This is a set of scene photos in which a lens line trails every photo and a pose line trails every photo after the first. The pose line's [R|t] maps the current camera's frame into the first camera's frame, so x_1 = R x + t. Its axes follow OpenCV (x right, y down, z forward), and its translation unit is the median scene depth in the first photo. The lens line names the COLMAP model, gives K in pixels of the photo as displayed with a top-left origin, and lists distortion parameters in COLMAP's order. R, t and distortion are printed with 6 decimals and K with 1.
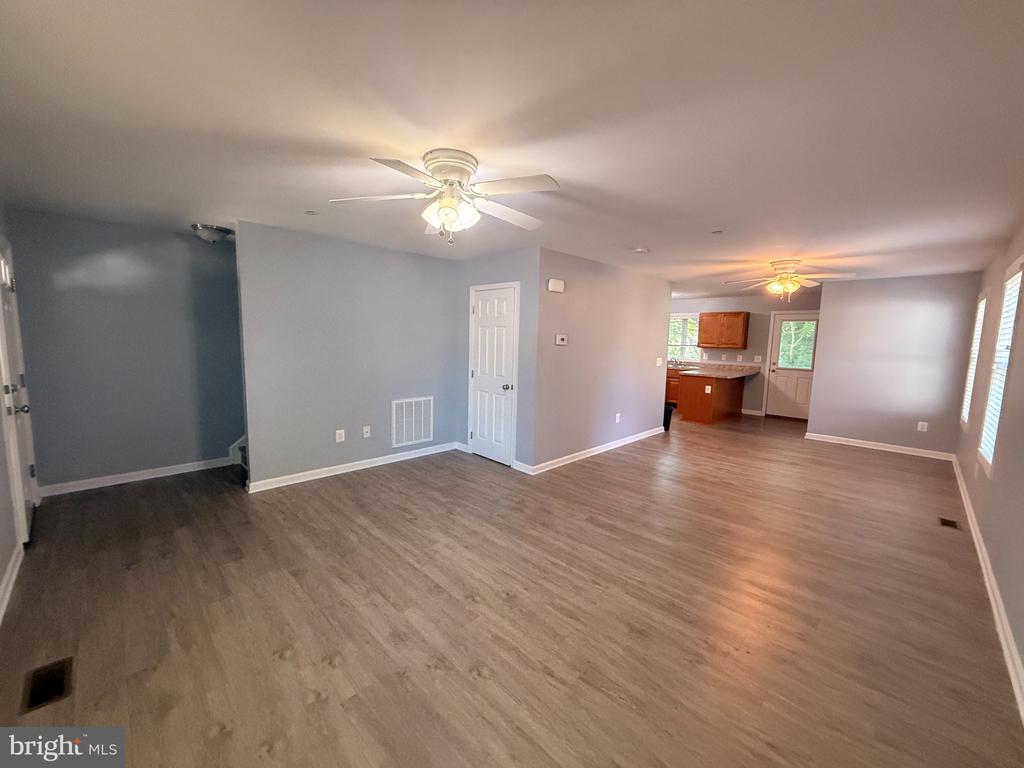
lens RADIAL K [[408.1, 0, 510.0], [0, 408.1, 383.5], [0, 0, 1]] dist [-0.000827, 0.000095]
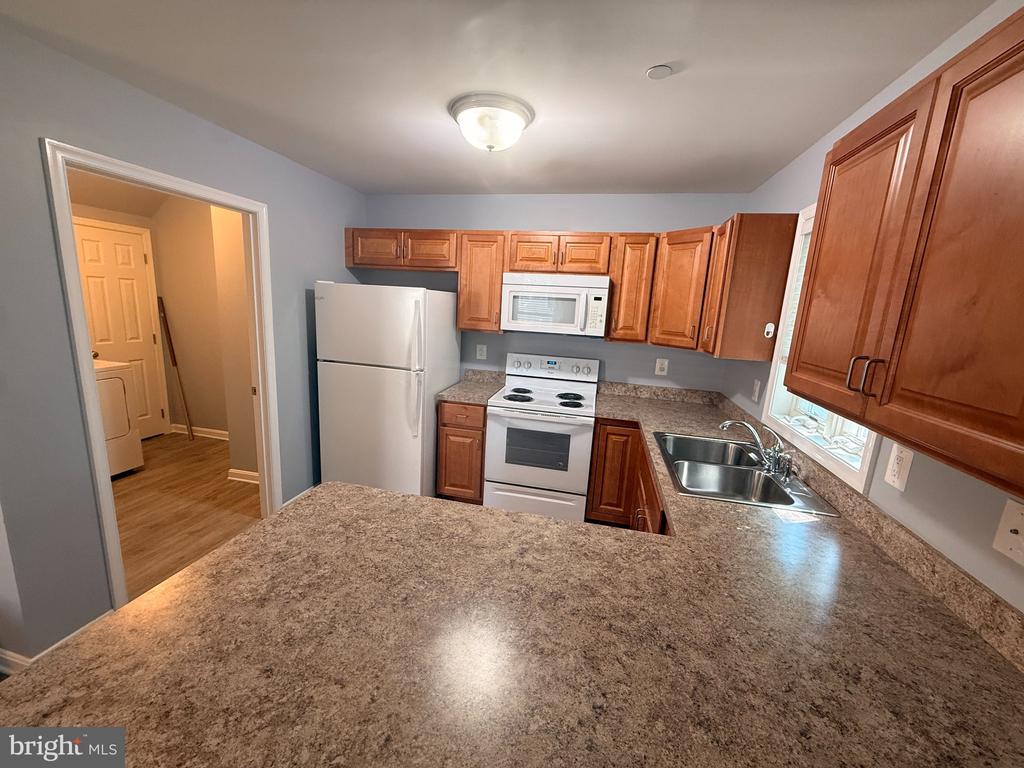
lens RADIAL K [[408.1, 0, 510.0], [0, 408.1, 383.5], [0, 0, 1]] dist [-0.000827, 0.000095]
pose [[0.532248, 0.166933, -0.829967, 1.508358], [-0.139062, 0.984289, 0.108794, -0.264756], [0.835089, 0.057512, 0.547100, 2.359963]]
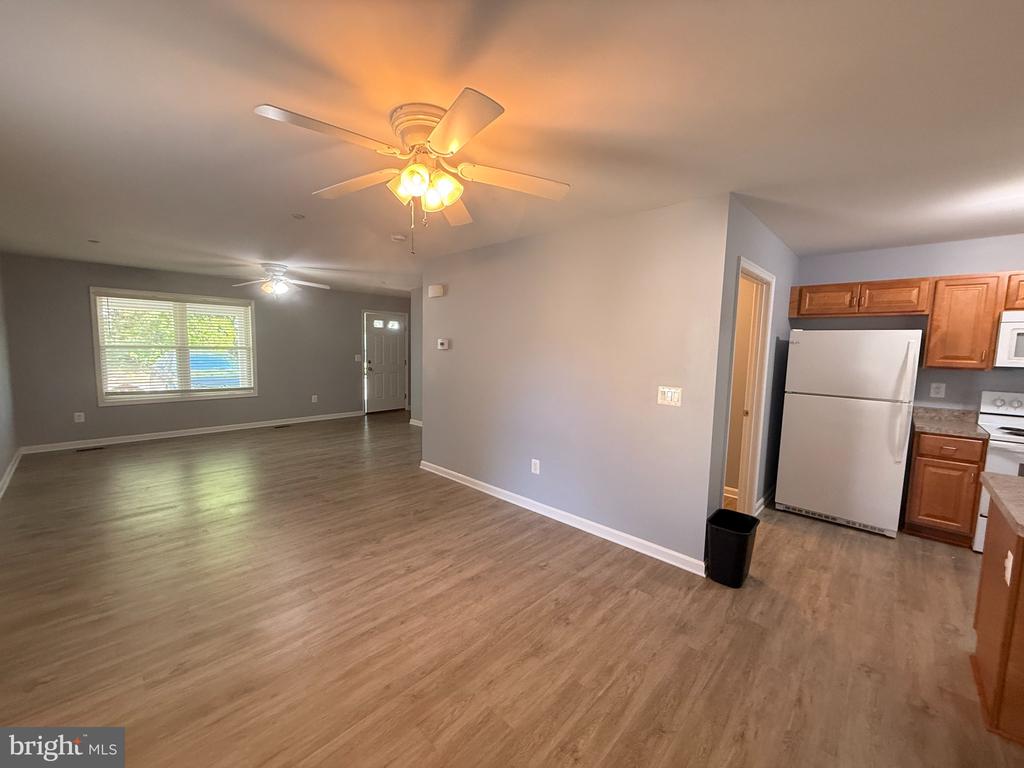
lens RADIAL K [[407.6, 0, 512.0], [0, 407.6, 382.6], [0, 0, 1]] dist [-0.000536, 0.000187]
pose [[0.025896, 0.063268, -0.997661, 1.626441], [-0.136534, 0.988867, 0.059167, -0.142348], [0.990297, 0.134682, 0.034246, 1.677199]]
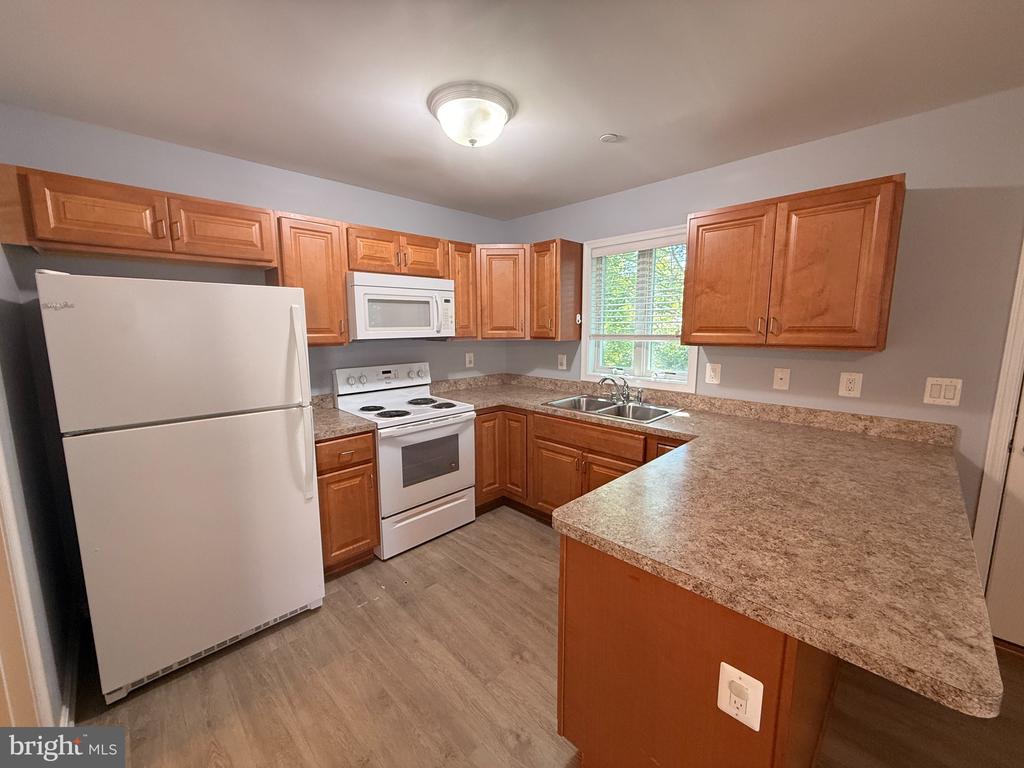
lens RADIAL K [[407.6, 0, 512.0], [0, 407.6, 382.6], [0, 0, 1]] dist [-0.000536, 0.000187]
pose [[0.999545, -0.029331, -0.007085, 0.980655], [0.029507, 0.999222, 0.026166, -0.209050], [0.006312, -0.026363, 0.999633, 2.053653]]
